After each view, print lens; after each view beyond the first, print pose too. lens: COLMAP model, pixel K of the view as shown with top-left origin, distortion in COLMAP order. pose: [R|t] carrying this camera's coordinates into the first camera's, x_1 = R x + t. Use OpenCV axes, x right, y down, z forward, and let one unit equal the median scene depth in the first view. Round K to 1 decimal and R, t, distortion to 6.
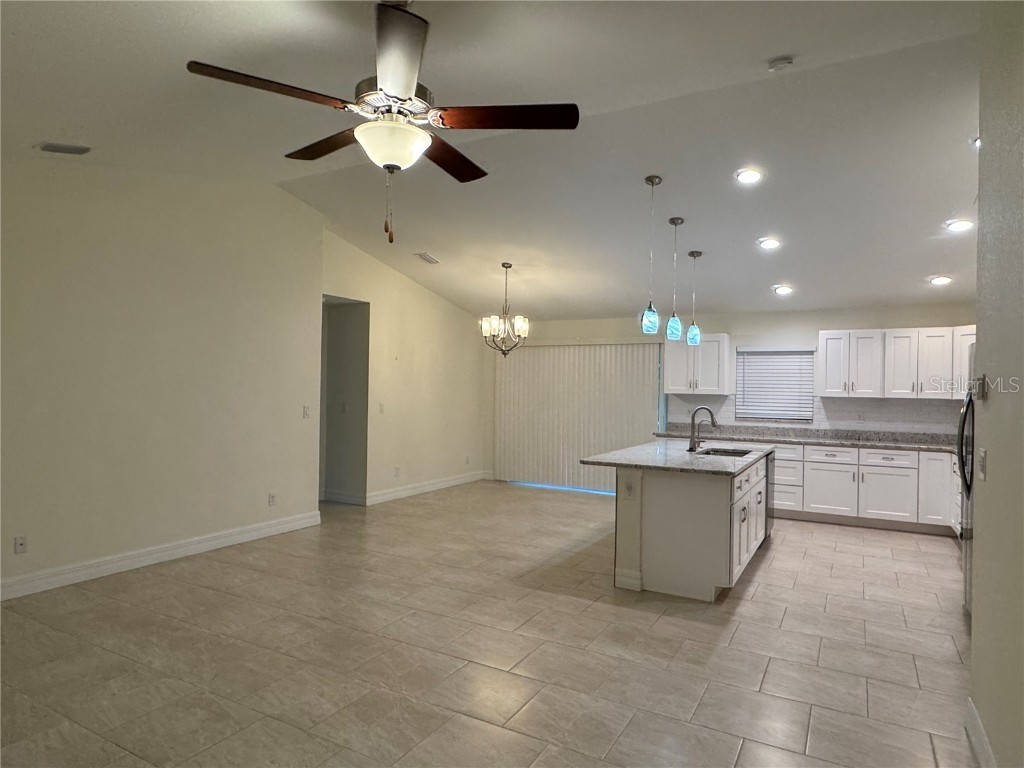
lens RADIAL K [[622.4, 0, 509.1], [0, 622.4, 387.0], [0, 0, 1]] dist [0.000828, -0.000327]
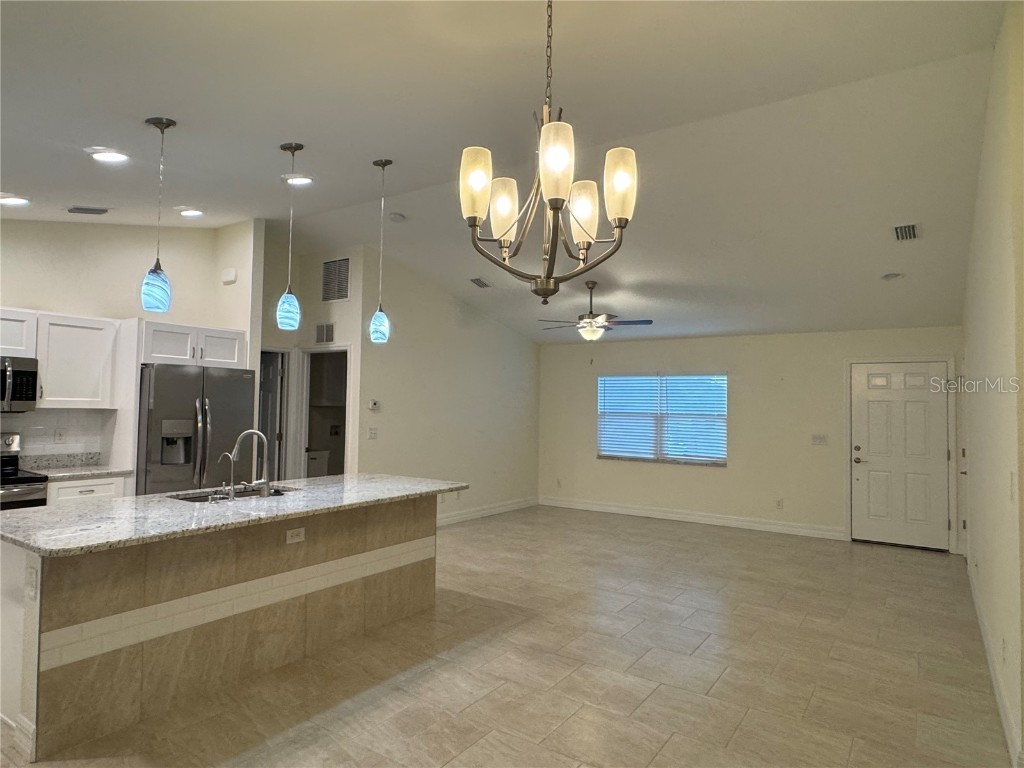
lens RADIAL K [[616.6, 0, 506.3], [0, 616.6, 387.4], [0, 0, 1]] dist [-0.003280, 0.000807]
pose [[-0.995702, -0.032439, 0.086752, -0.013047], [-0.035190, 0.998919, -0.030366, -0.003077], [-0.085673, -0.033289, -0.995767, 1.286350]]
